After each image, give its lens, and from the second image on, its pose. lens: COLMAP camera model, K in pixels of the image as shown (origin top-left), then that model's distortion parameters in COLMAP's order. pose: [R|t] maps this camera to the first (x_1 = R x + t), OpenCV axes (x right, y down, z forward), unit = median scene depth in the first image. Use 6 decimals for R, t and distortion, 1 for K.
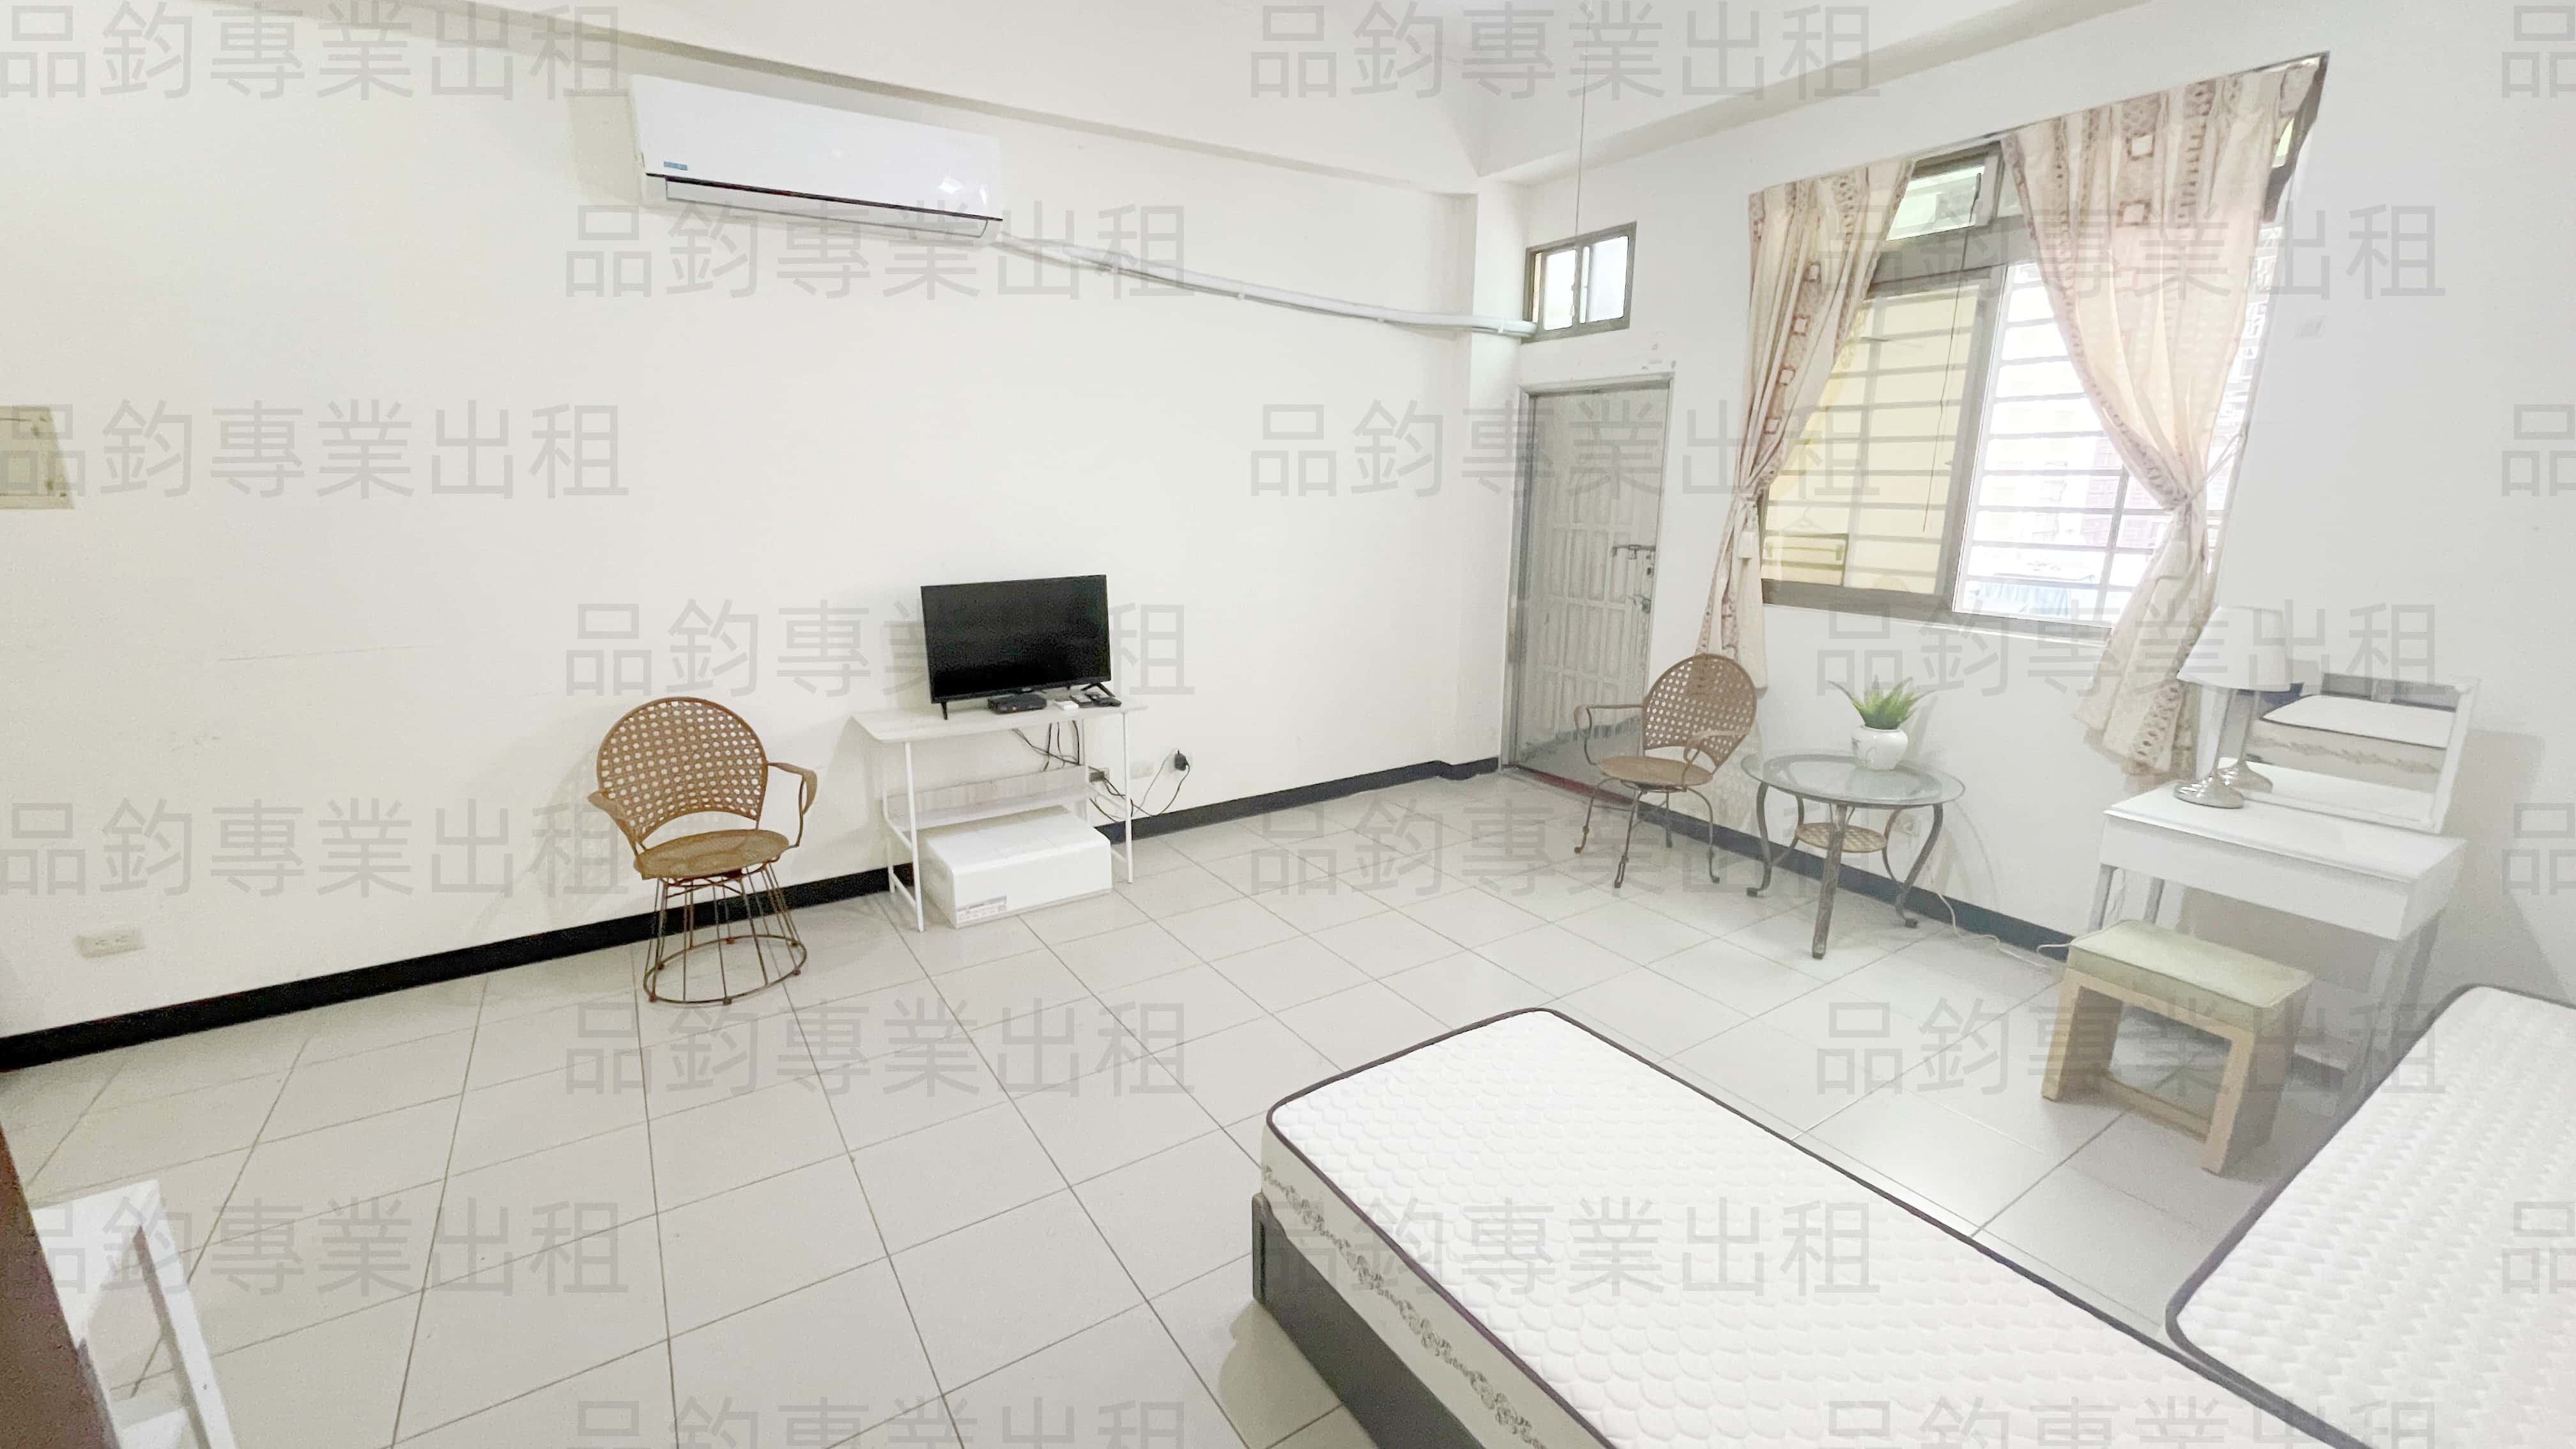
lens RADIAL K [[1042.4, 0, 1288.0], [0, 1042.4, 724.5], [0, 0, 1]] dist [-0.001659, -0.000023]
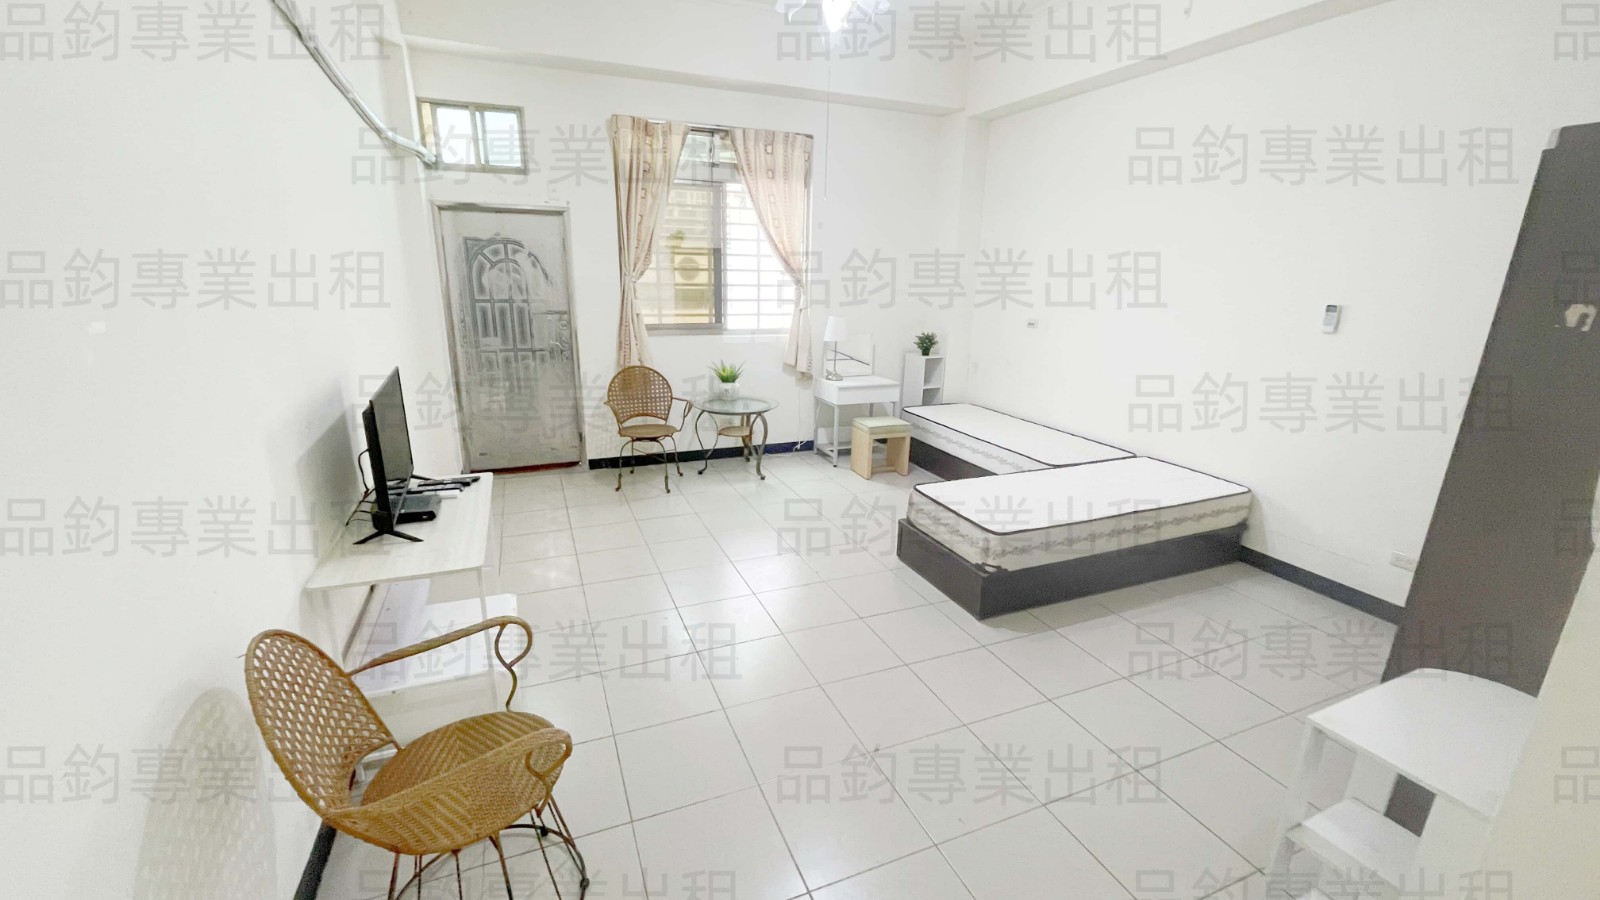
lens RADIAL K [[647.5, 0, 800.0], [0, 647.5, 450.0], [0, 0, 1]] dist [-0.001659, -0.000023]
pose [[0.189401, -0.266507, 0.945041, -0.654994], [0.210709, 0.951071, 0.225978, -0.120359], [-0.959025, 0.156328, 0.236289, 0.446245]]
